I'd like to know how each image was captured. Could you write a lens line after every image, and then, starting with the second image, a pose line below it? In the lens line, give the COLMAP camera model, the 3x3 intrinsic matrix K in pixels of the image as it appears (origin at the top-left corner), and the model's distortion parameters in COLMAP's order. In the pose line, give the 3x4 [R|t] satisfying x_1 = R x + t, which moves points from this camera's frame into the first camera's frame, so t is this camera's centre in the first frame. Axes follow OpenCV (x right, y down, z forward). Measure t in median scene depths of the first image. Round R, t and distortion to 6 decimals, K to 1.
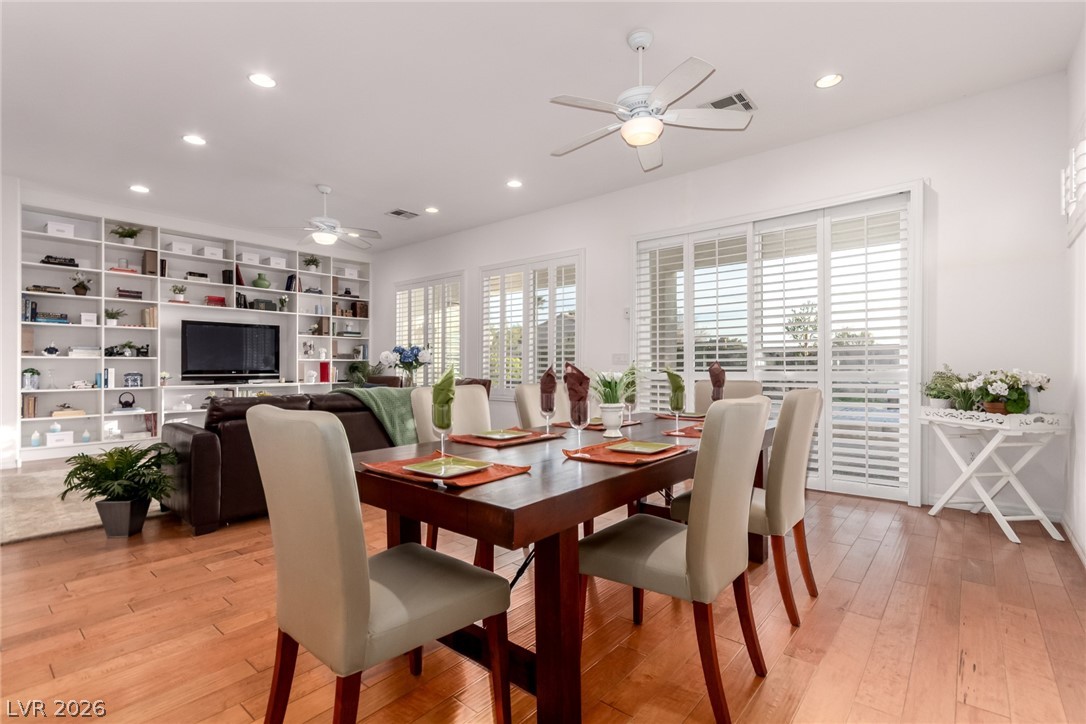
lens RADIAL K [[514.8, 0, 547.1], [0, 514.8, 363.7], [0, 0, 1]] dist [0.004321, -0.000944]
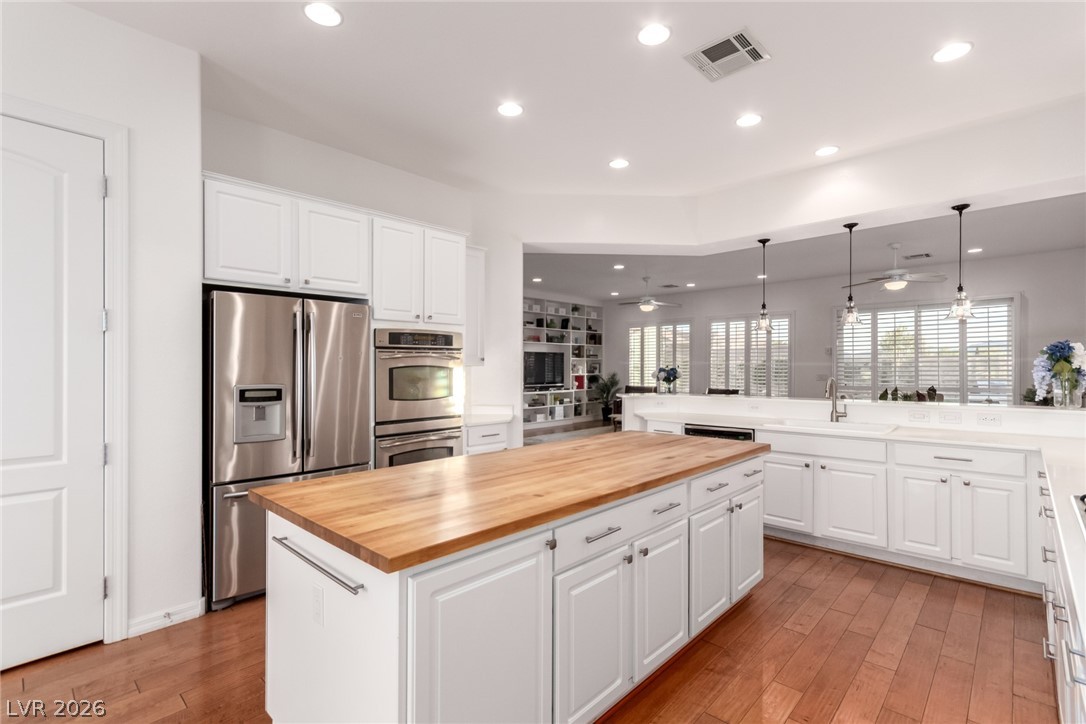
lens RADIAL K [[514.8, 0, 547.1], [0, 514.8, 367.1], [0, 0, 1]] dist [0.004321, -0.000944]
pose [[0.997362, -0.000288, -0.072588, -0.439433], [0.000582, 0.999992, 0.004027, -0.035261], [0.072586, -0.004058, 0.997354, -0.518963]]
